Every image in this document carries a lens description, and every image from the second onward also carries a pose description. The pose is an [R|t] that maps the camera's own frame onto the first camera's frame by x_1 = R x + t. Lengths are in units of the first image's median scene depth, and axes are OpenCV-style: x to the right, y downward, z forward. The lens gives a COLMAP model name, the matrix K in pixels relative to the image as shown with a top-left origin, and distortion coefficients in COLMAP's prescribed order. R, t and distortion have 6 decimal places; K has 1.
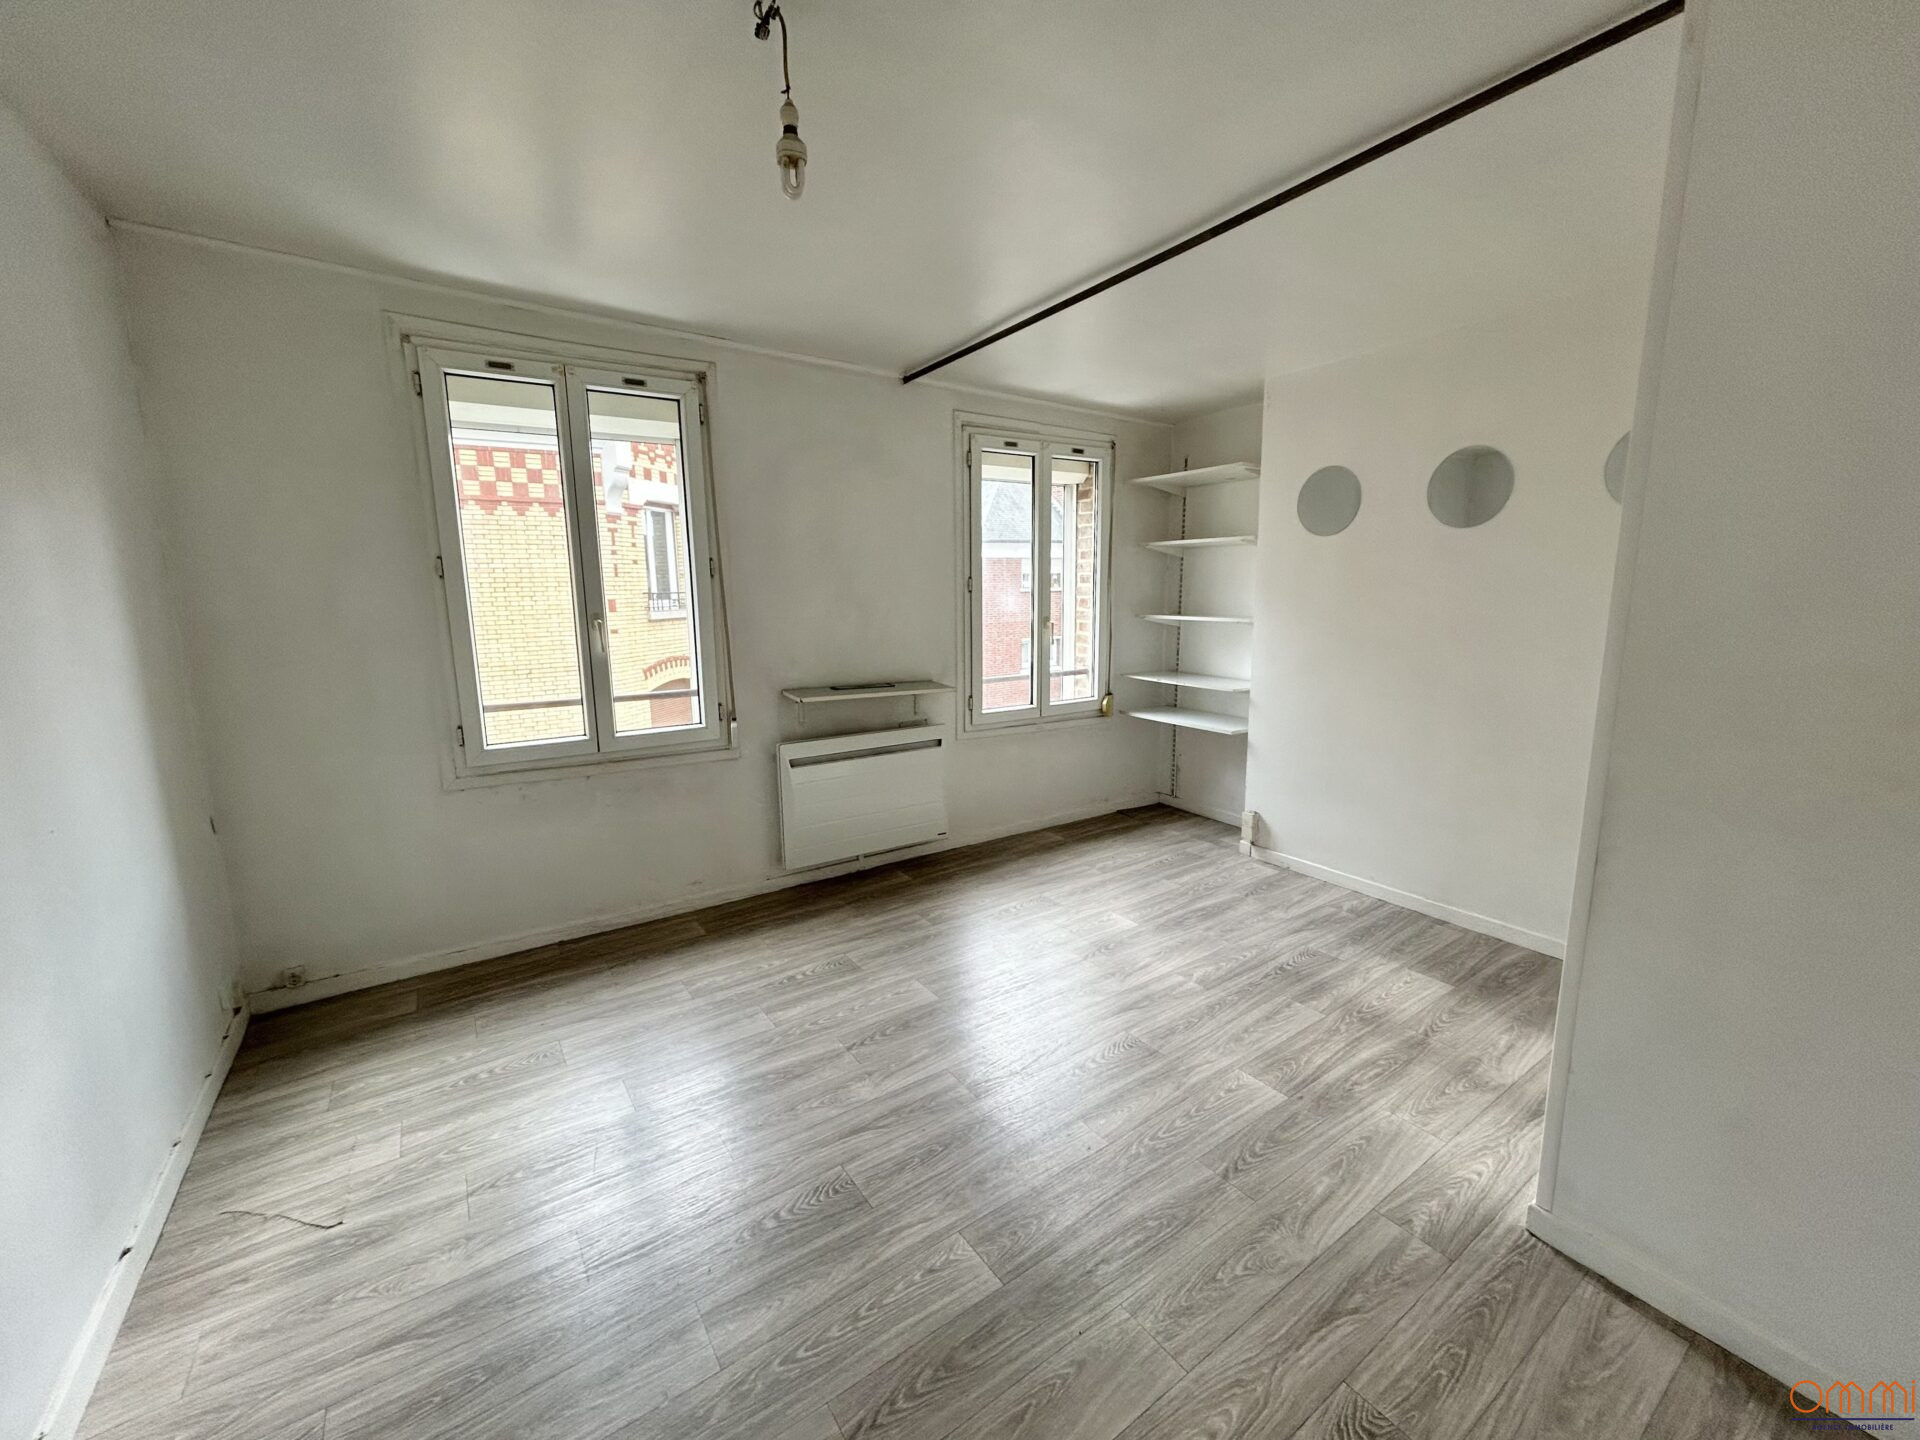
lens RADIAL K [[769.5, 0, 952.8], [0, 769.5, 722.5], [0, 0, 1]] dist [-0.000863, 0.000983]
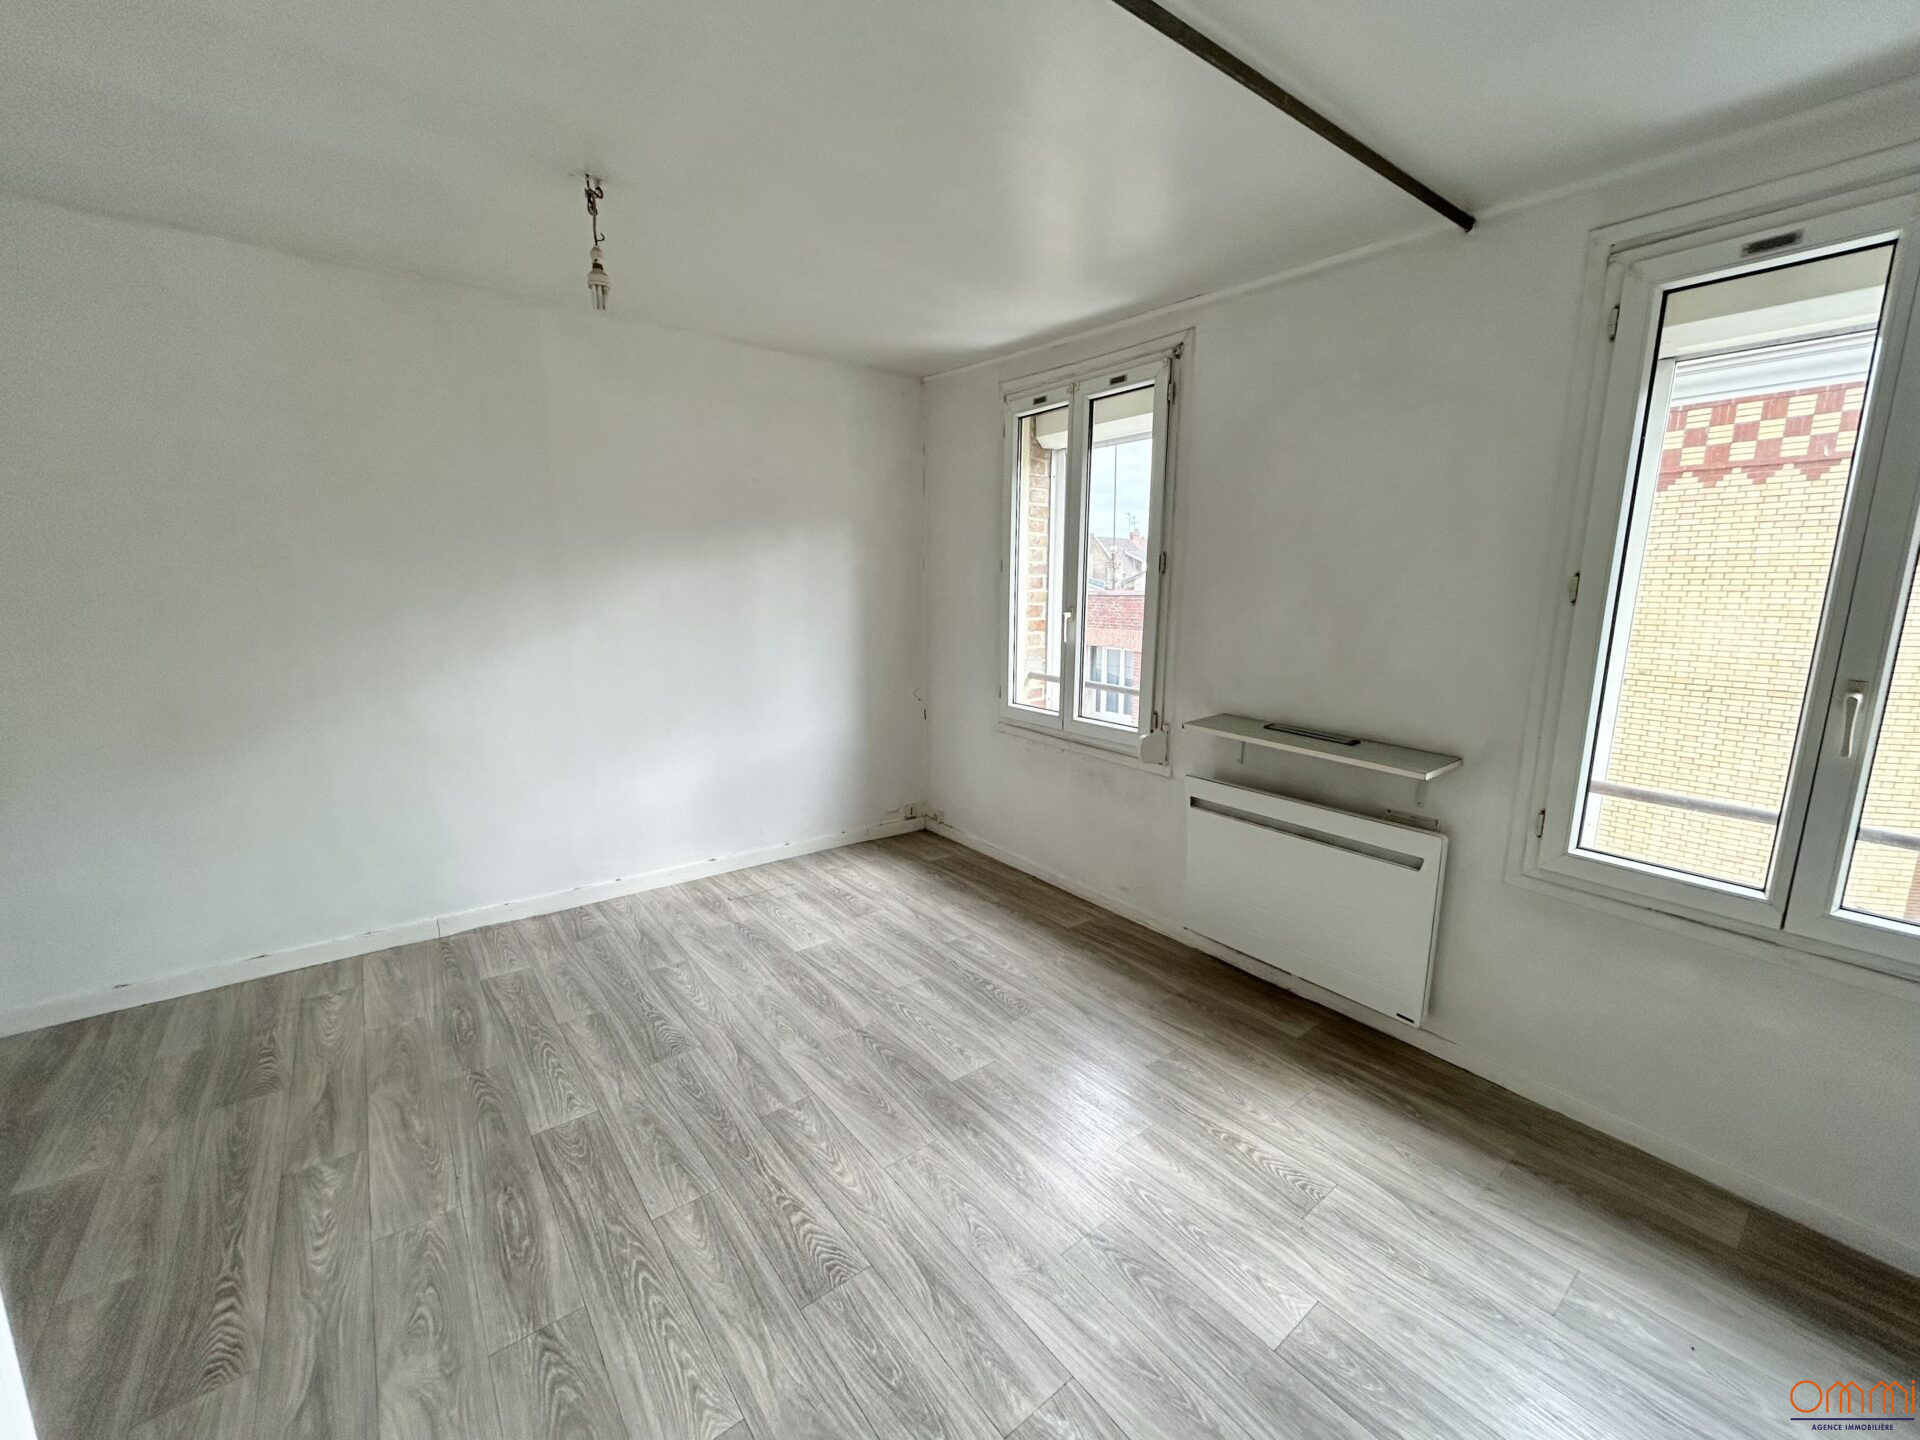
lens RADIAL K [[769.5, 0, 960.3], [0, 769.5, 719.8], [0, 0, 1]] dist [-0.000863, 0.000983]
pose [[0.064629, 0.190577, -0.979543, 0.618598], [-0.178912, 0.967903, 0.176508, -0.144719], [0.981740, 0.163844, 0.096651, 0.736560]]
